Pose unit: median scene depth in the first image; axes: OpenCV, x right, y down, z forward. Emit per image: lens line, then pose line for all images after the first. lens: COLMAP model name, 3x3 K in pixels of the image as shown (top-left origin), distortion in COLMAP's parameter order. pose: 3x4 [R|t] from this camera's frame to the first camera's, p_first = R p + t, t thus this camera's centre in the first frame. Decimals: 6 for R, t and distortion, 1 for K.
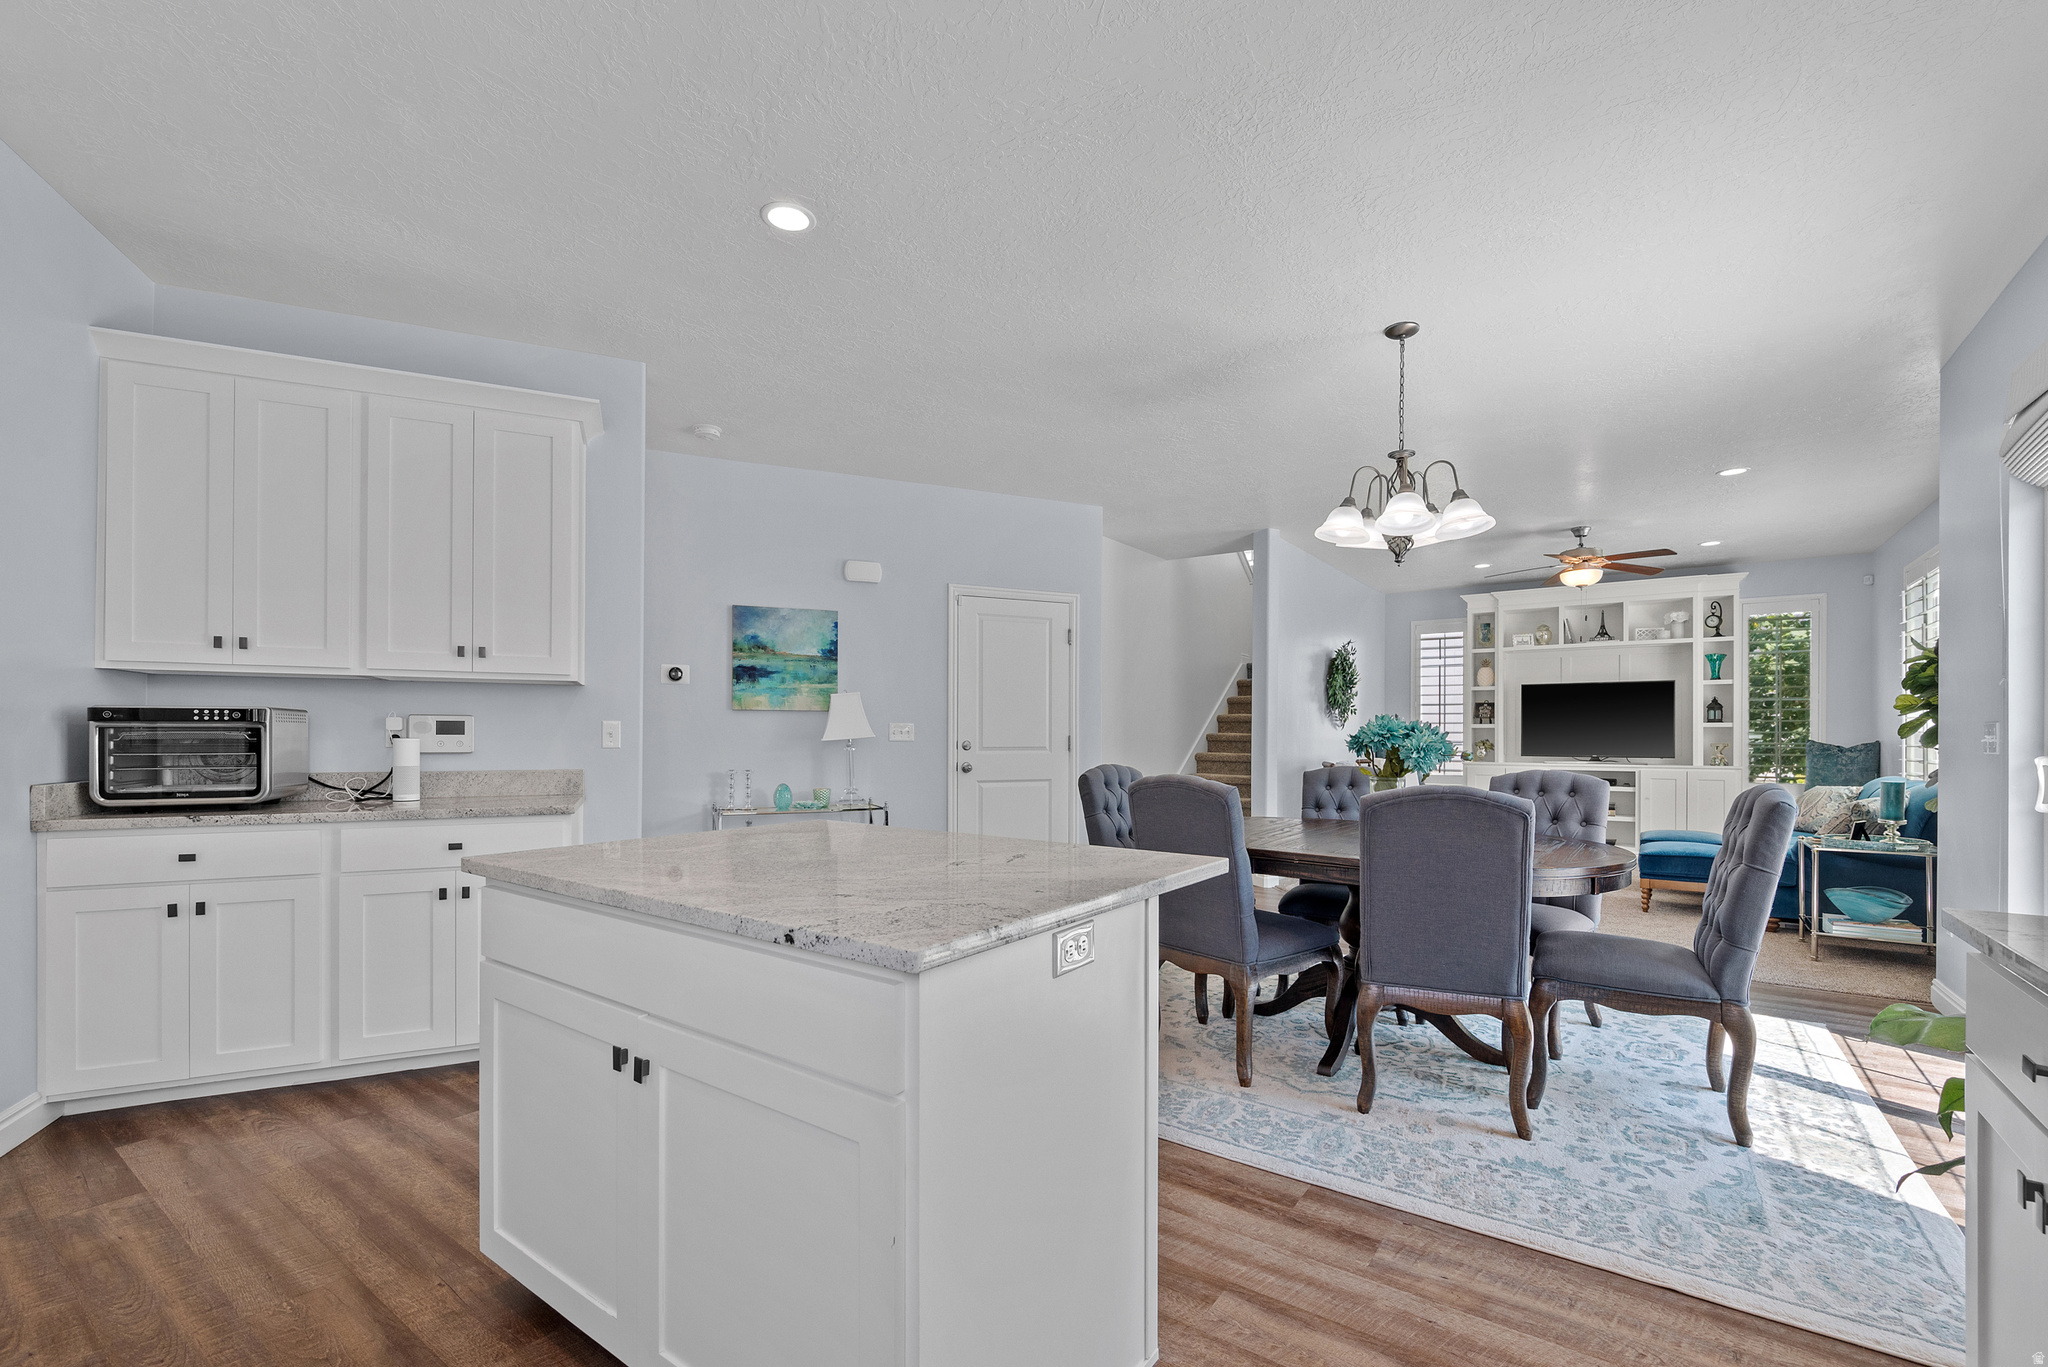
lens RADIAL K [[873.2, 0, 1026.9], [0, 873.2, 738.0], [0, 0, 1]] dist [-0.000905, -0.000226]
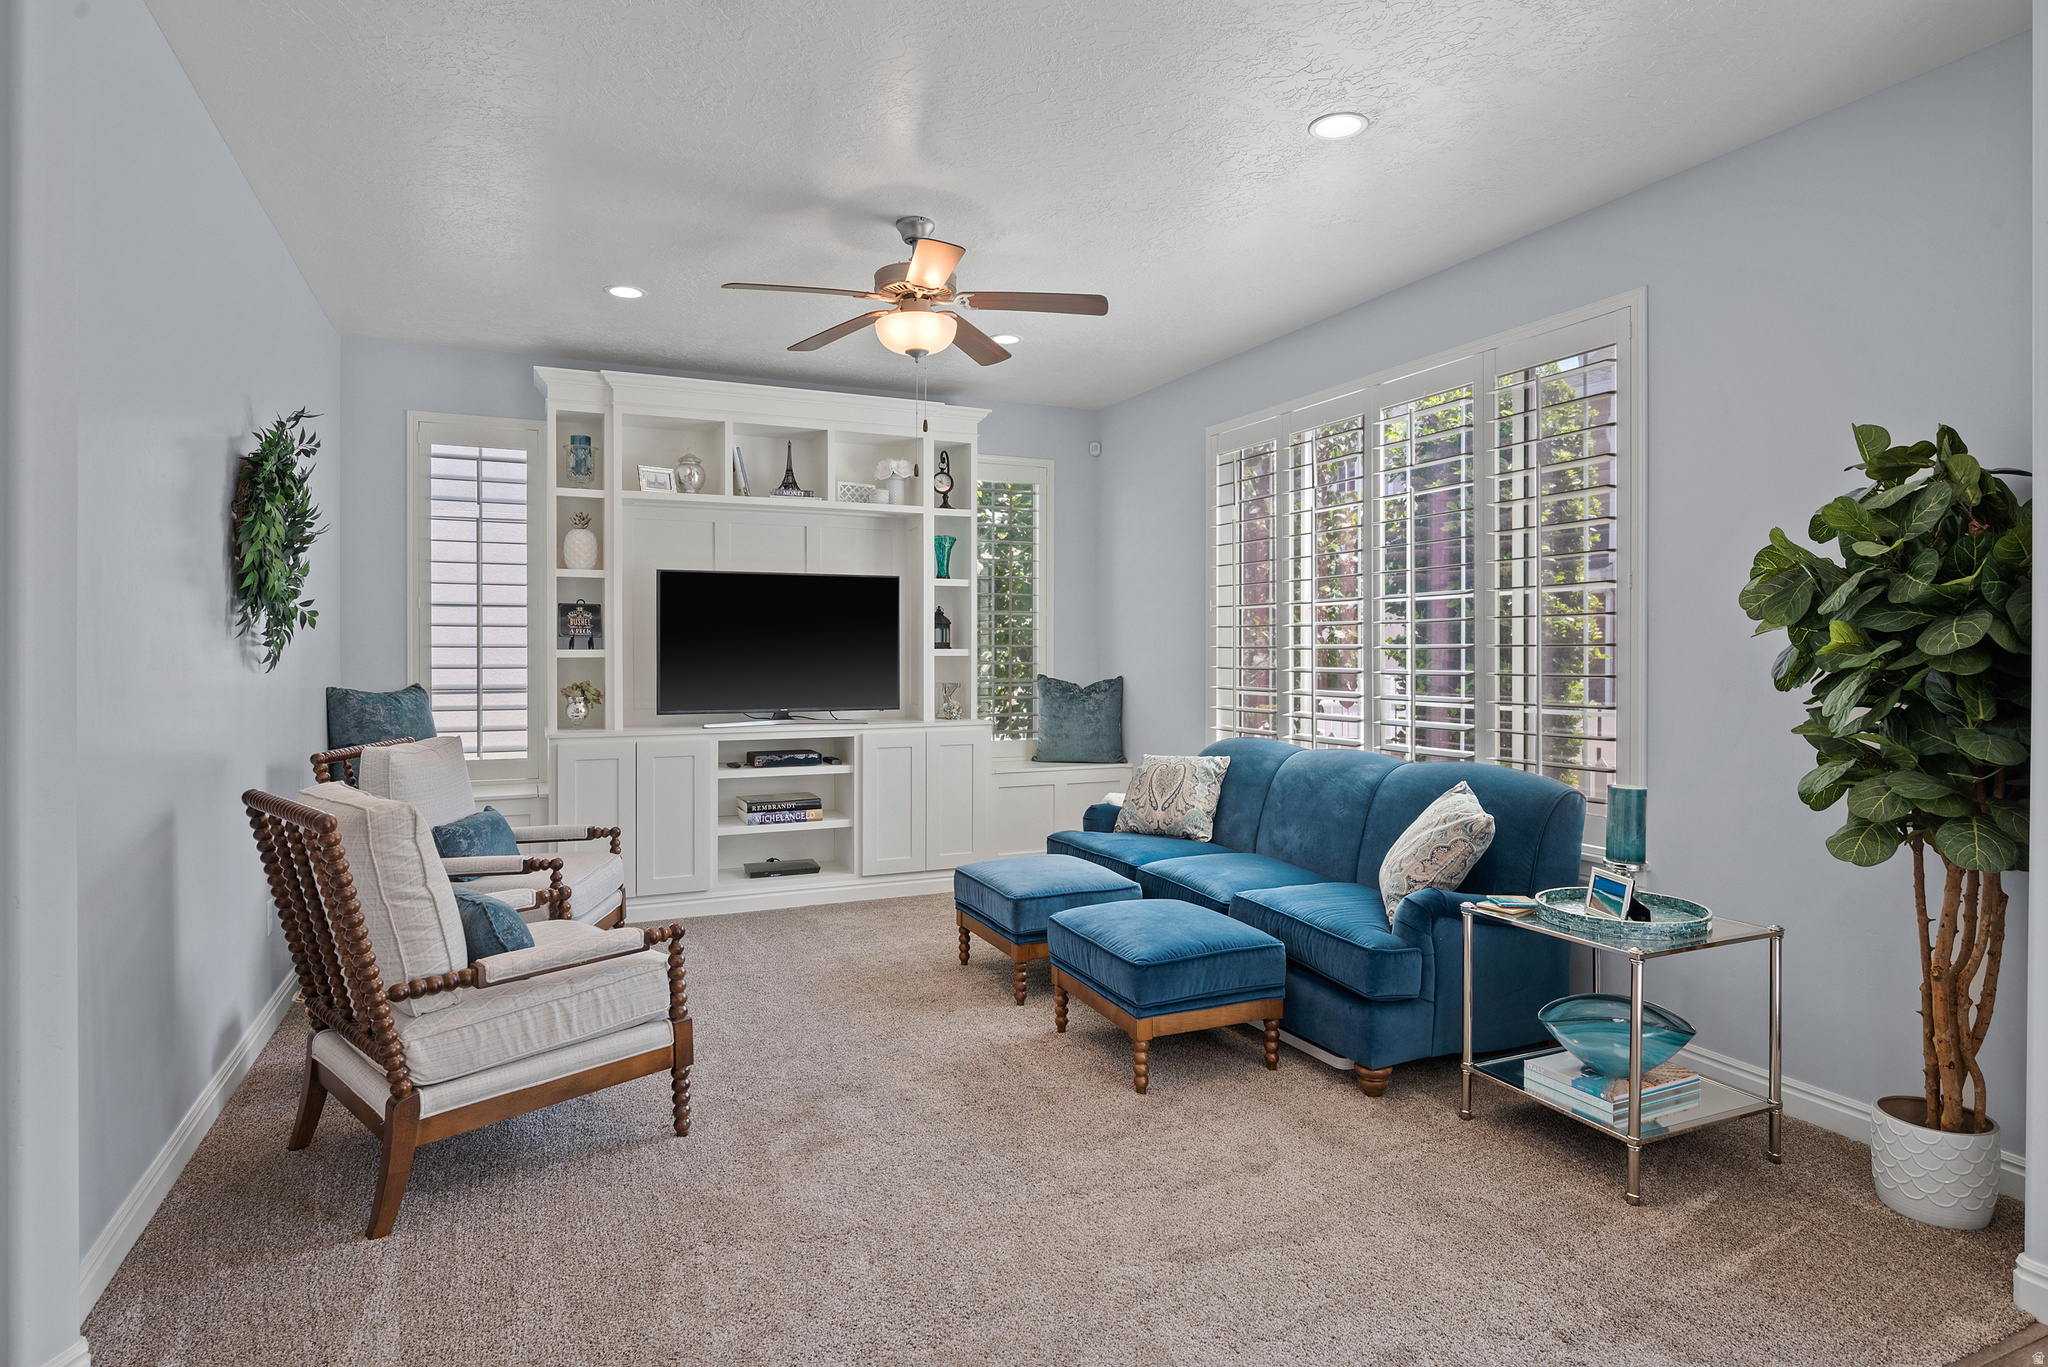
lens RADIAL K [[1115.8, 0, 1025.2], [0, 1115.8, 659.3], [0, 0, 1]] dist [-0.003249, -0.000897]
pose [[0.500556, -0.011840, 0.865623, 0.211546], [0.002780, 0.999923, 0.012070, -0.029724], [-0.865700, -0.003635, 0.500551, 0.845909]]
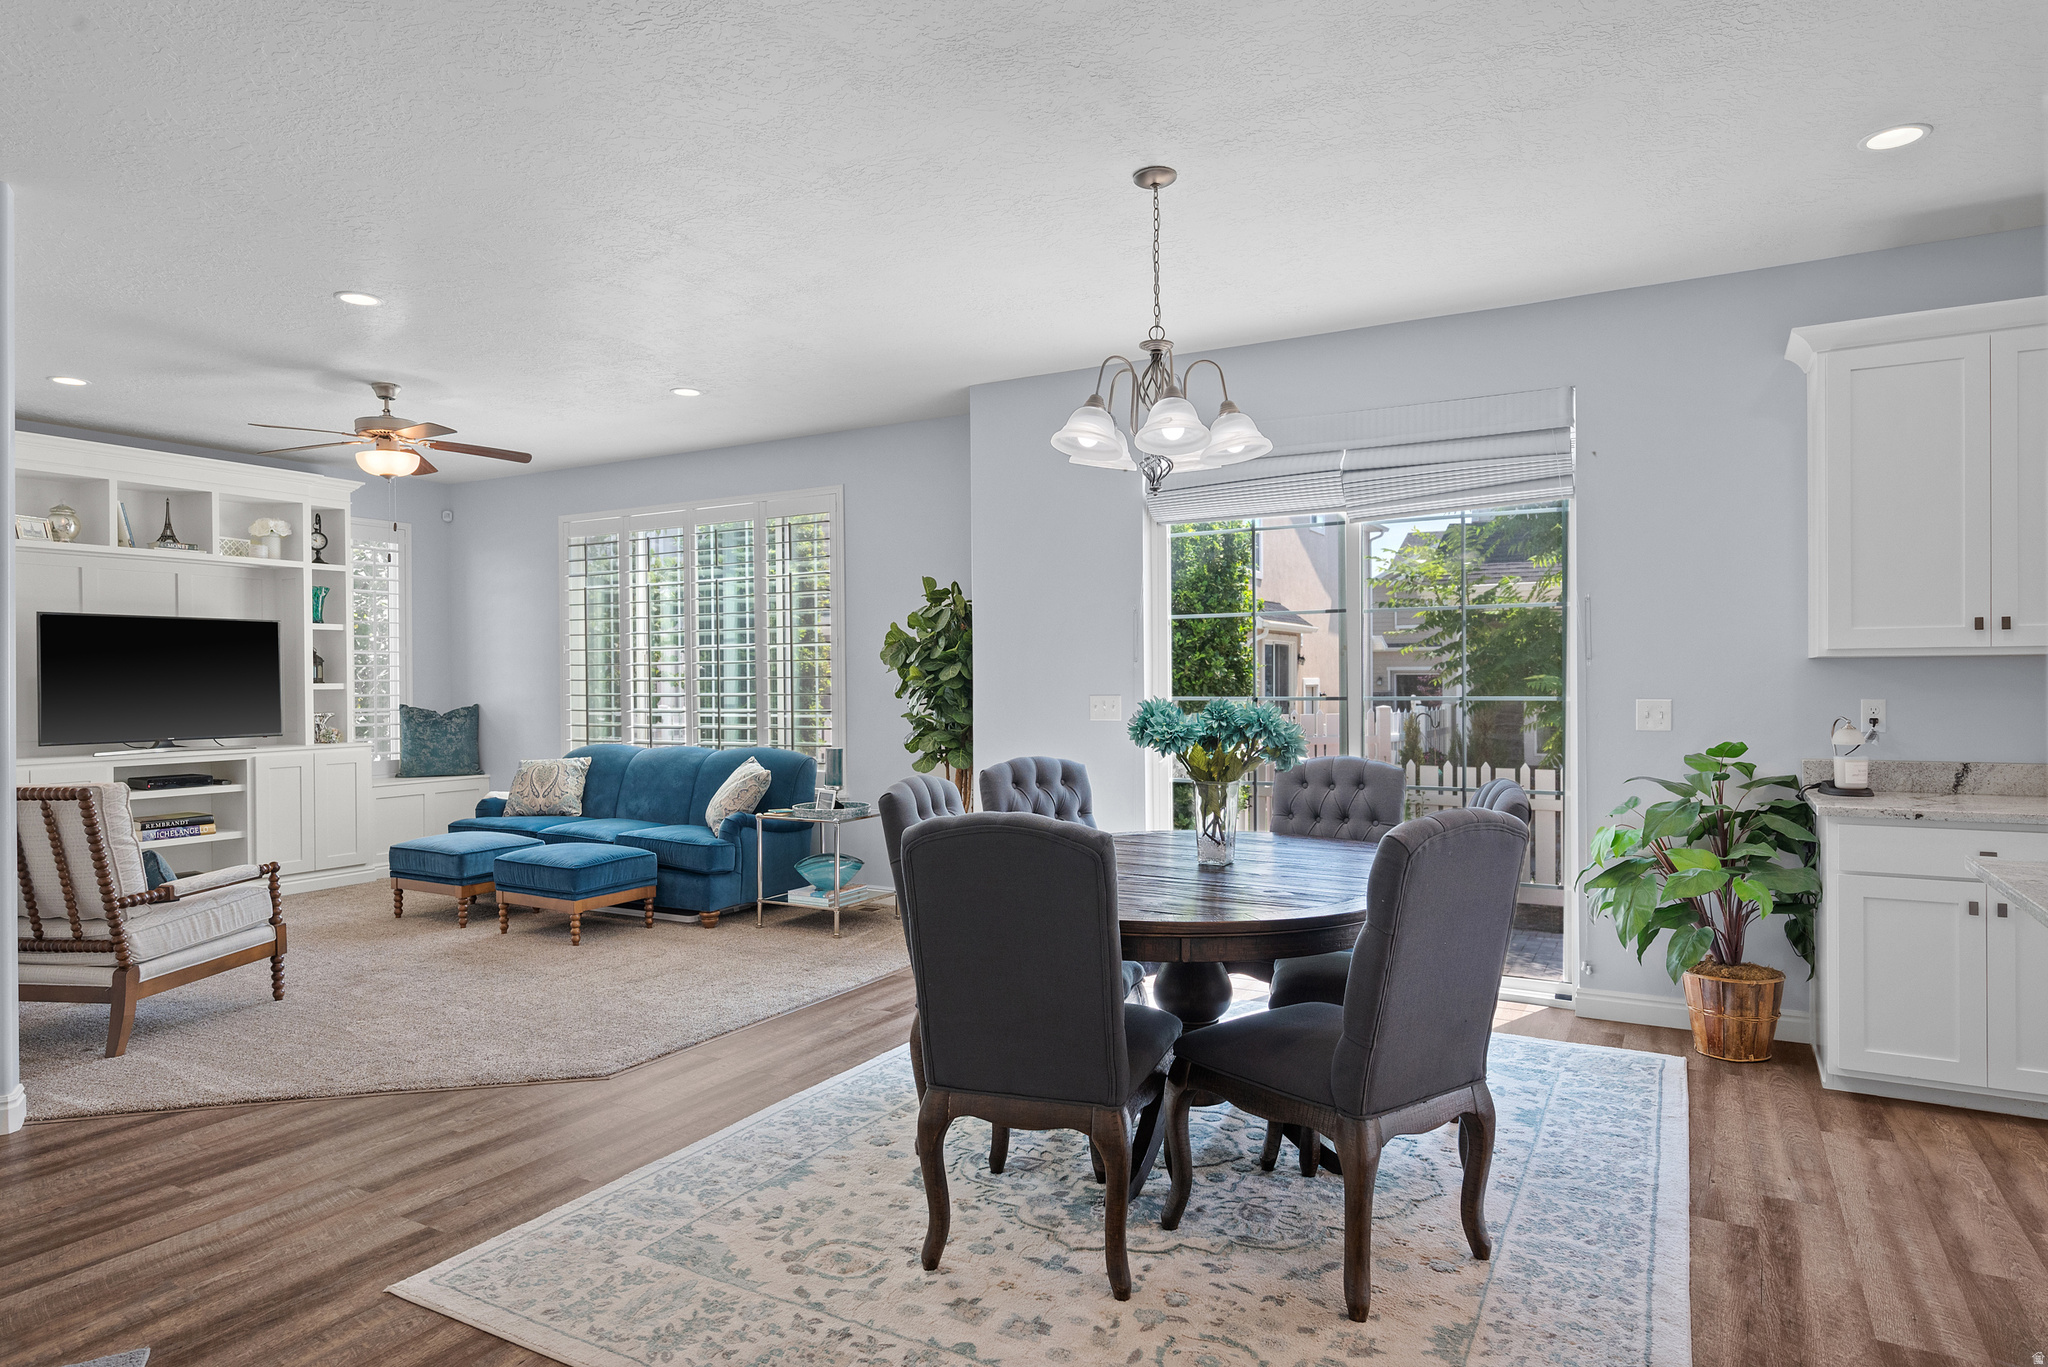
lens RADIAL K [[1190.8, 0, 1031.4], [0, 1190.8, 687.0], [0, 0, 1]] dist [0.005591, -0.001946]
pose [[-0.107762, -0.009915, 0.994127, -0.372529], [0.008761, 0.999902, 0.010922, -0.030577], [-0.994138, 0.009886, -0.107664, 0.794684]]
